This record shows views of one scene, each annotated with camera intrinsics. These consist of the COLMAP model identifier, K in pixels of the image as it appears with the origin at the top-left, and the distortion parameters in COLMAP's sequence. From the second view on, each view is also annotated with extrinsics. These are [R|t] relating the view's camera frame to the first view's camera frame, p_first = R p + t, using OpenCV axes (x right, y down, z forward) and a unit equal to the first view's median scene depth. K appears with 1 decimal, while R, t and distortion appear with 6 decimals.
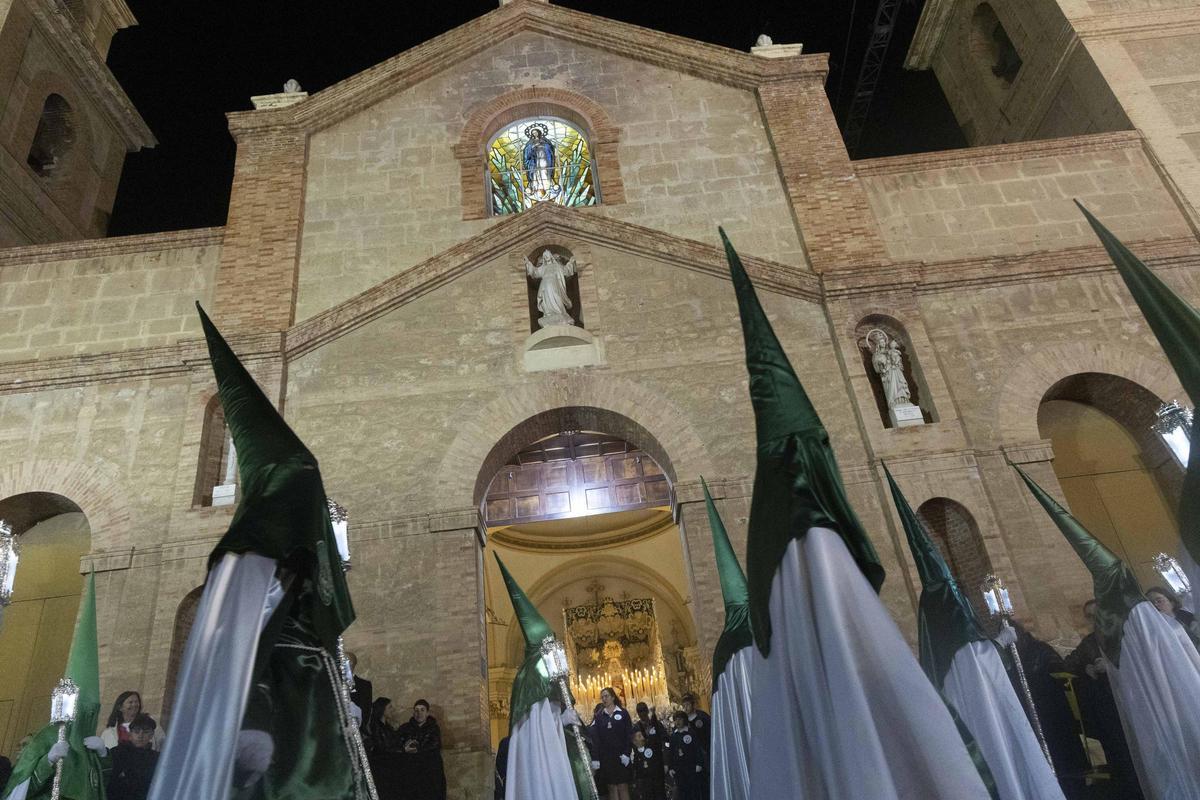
lens RADIAL K [[785.7, 0, 604.7], [0, 785.7, 405.8], [0, 0, 1]] dist [-0.001475, 0.007303]
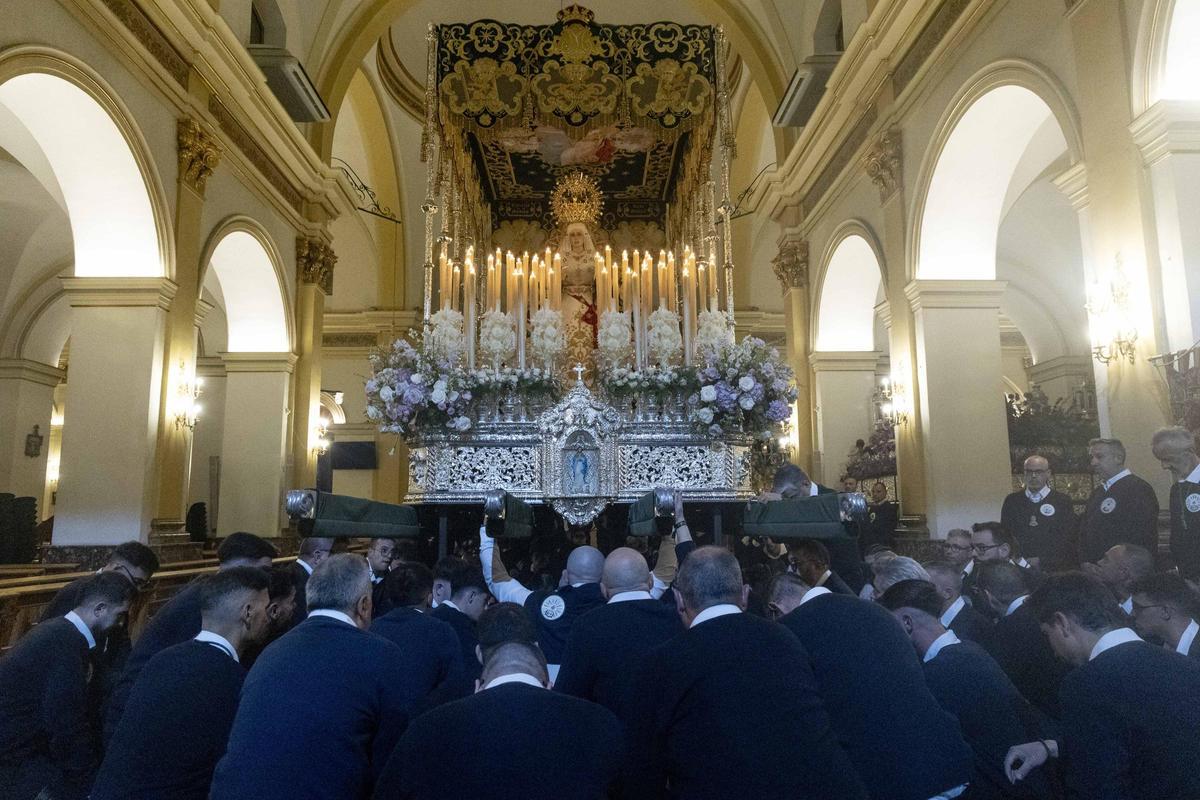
lens RADIAL K [[785.7, 0, 598.5], [0, 785.7, 406.4], [0, 0, 1]] dist [-0.001475, 0.007303]
pose [[0.993572, 0.109133, 0.030065, 0.035071], [-0.112626, 0.926344, 0.359447, 0.479255], [0.011377, -0.360523, 0.932681, 1.126723]]
